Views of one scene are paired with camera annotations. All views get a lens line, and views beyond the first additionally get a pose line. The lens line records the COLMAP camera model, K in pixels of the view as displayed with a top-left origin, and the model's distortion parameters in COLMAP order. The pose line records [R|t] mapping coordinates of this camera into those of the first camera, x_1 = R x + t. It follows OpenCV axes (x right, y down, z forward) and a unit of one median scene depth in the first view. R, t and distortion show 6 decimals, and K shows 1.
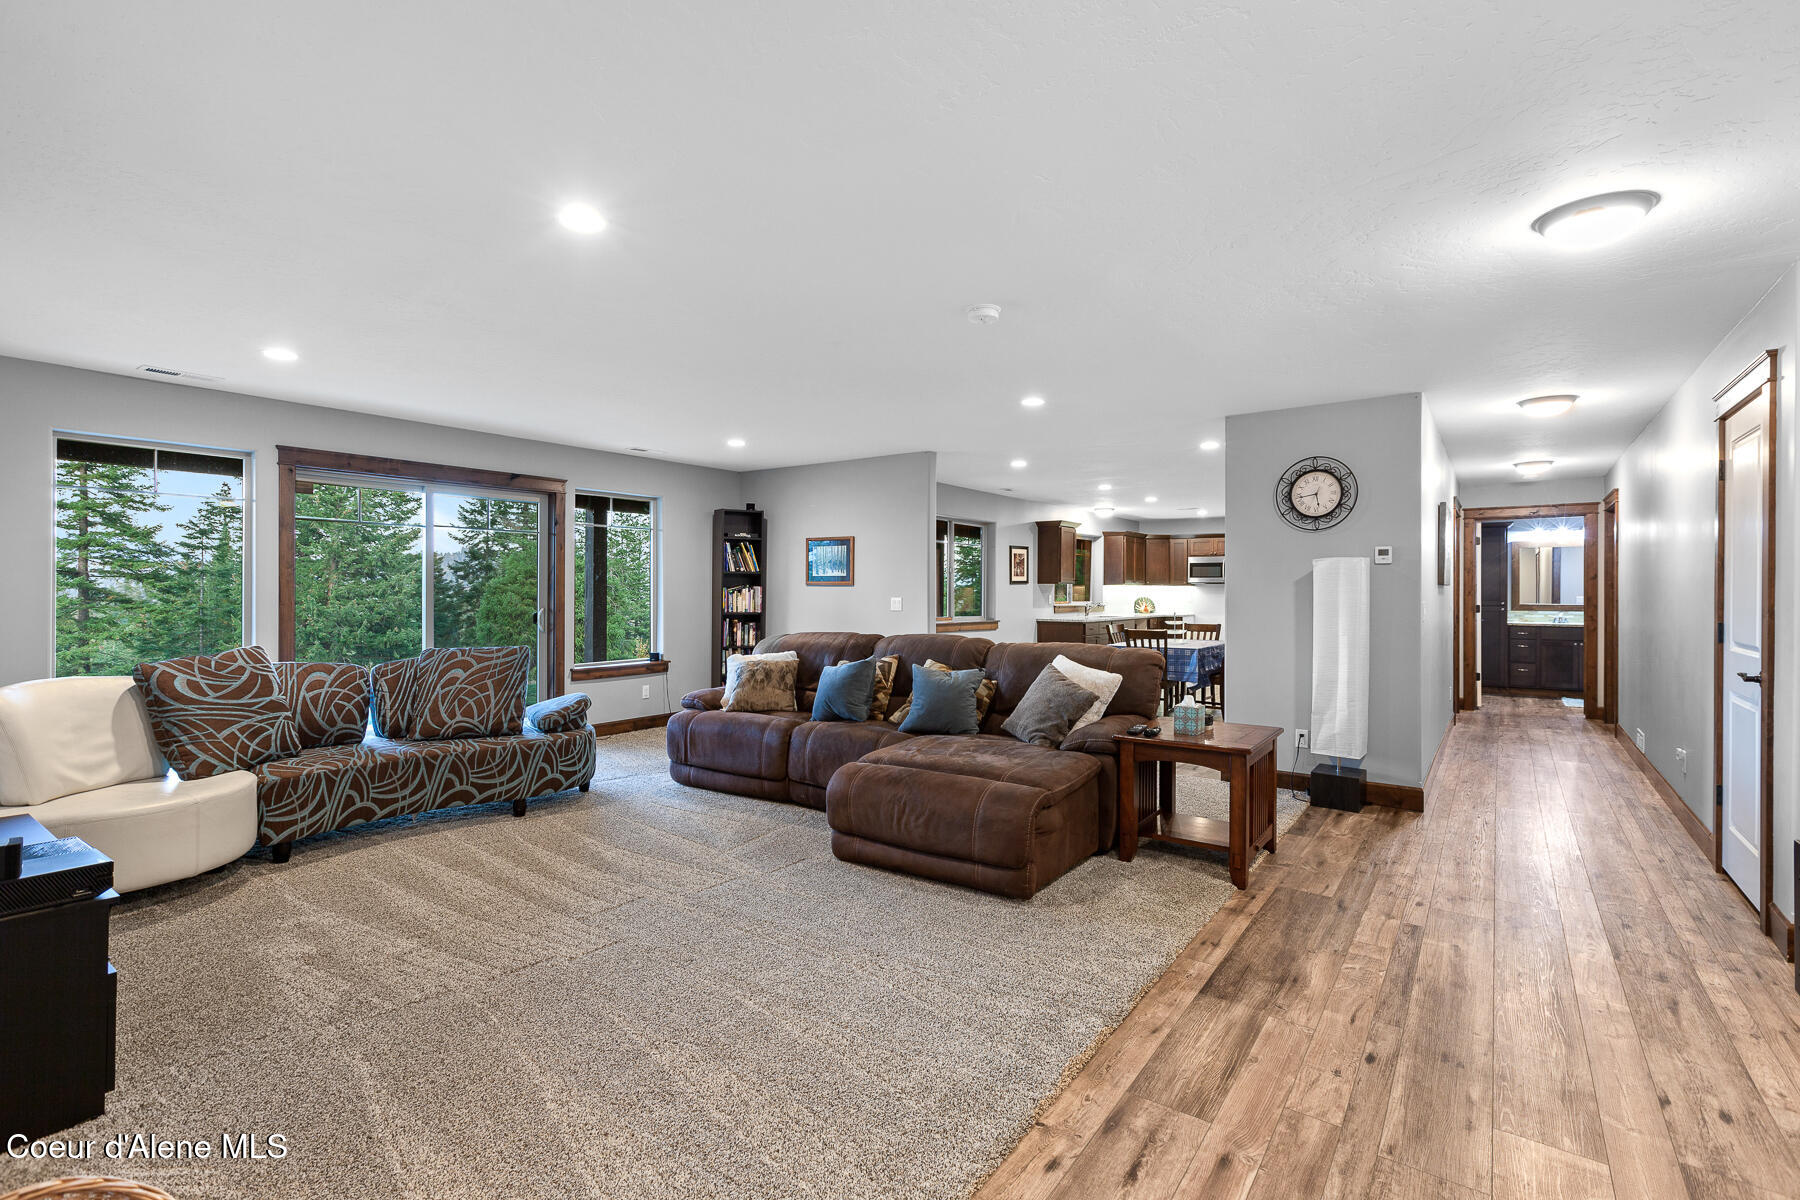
lens RADIAL K [[822.5, 0, 897.8], [0, 822.5, 594.1], [0, 0, 1]] dist [0.002545, 0.000609]
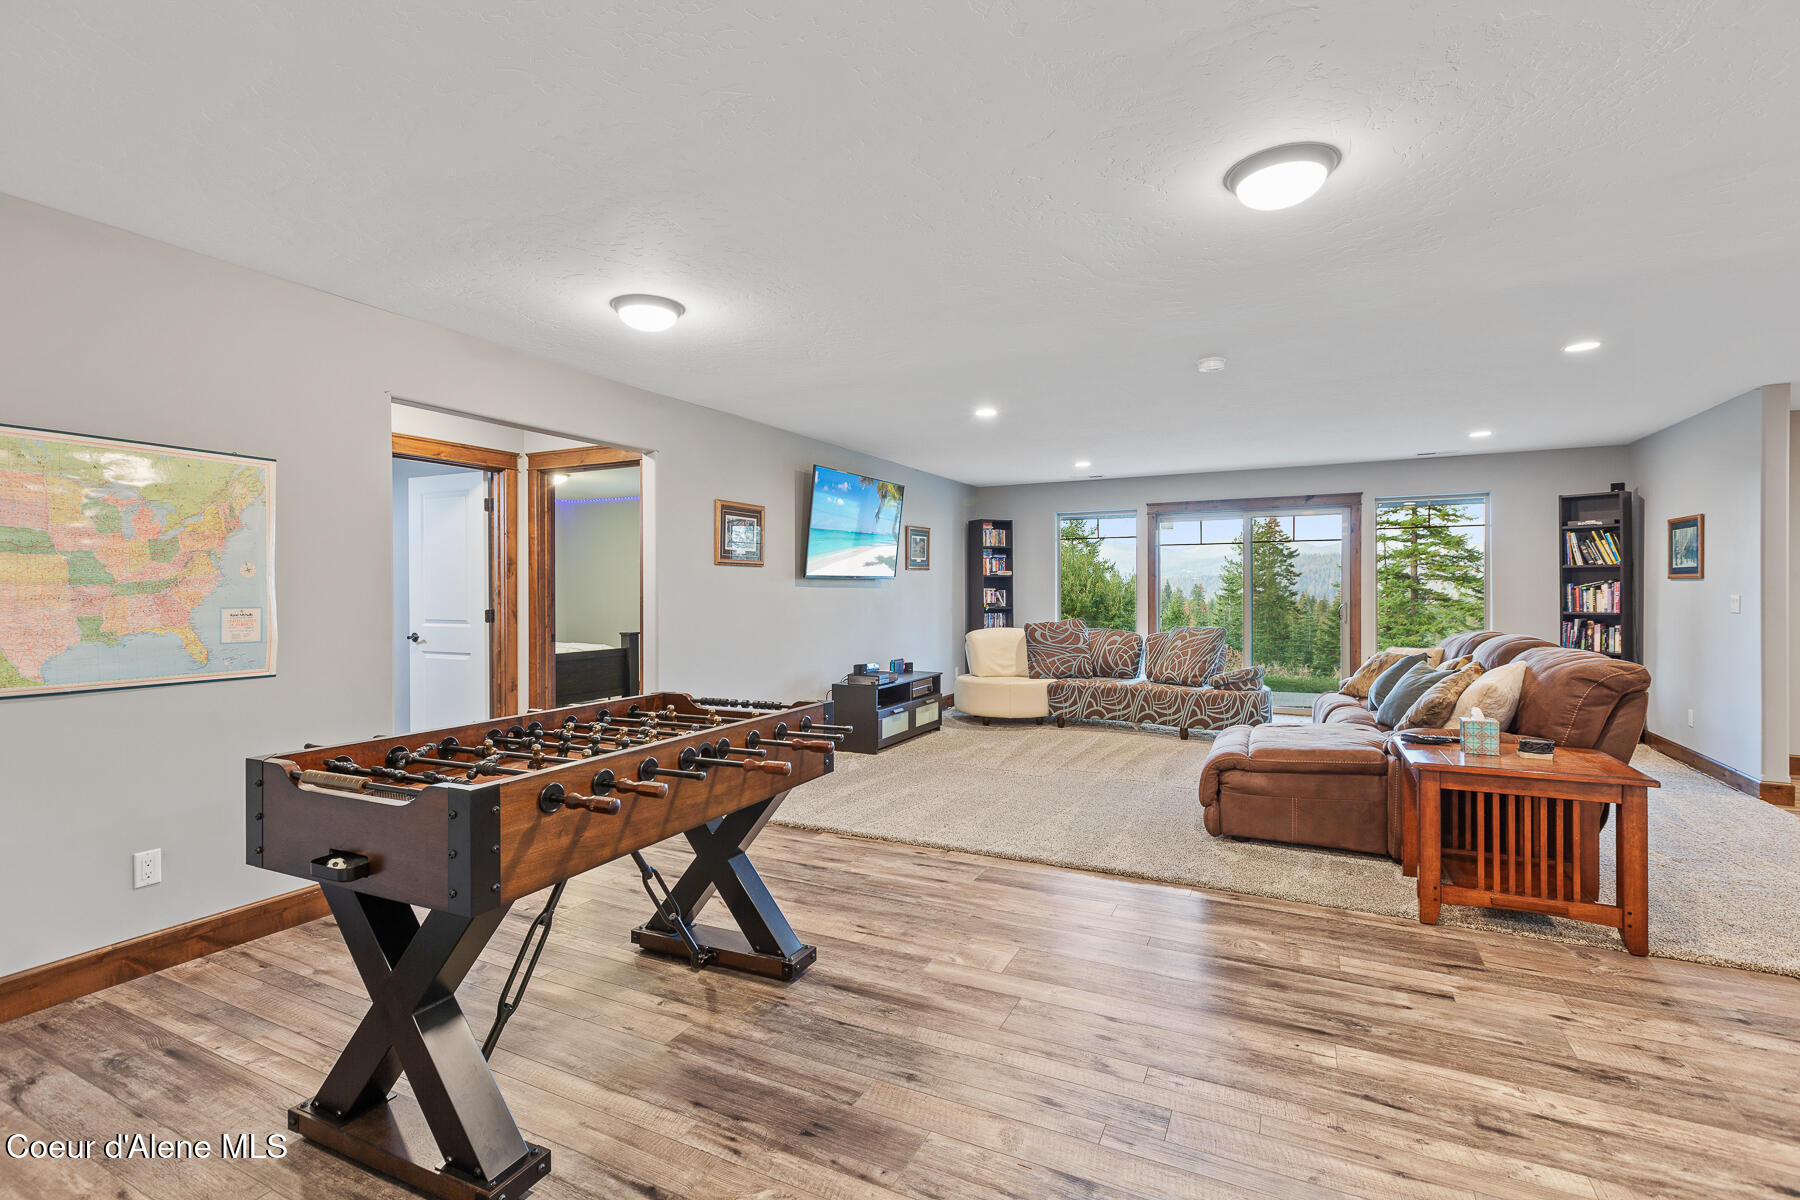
lens RADIAL K [[822.5, 0, 898.3], [0, 822.5, 591.0], [0, 0, 1]] dist [0.002545, 0.000609]
pose [[0.172274, -0.003959, -0.985041, 1.053832], [0.000417, 0.999992, -0.003946, 0.005896], [0.985049, 0.000269, 0.172274, 0.259748]]
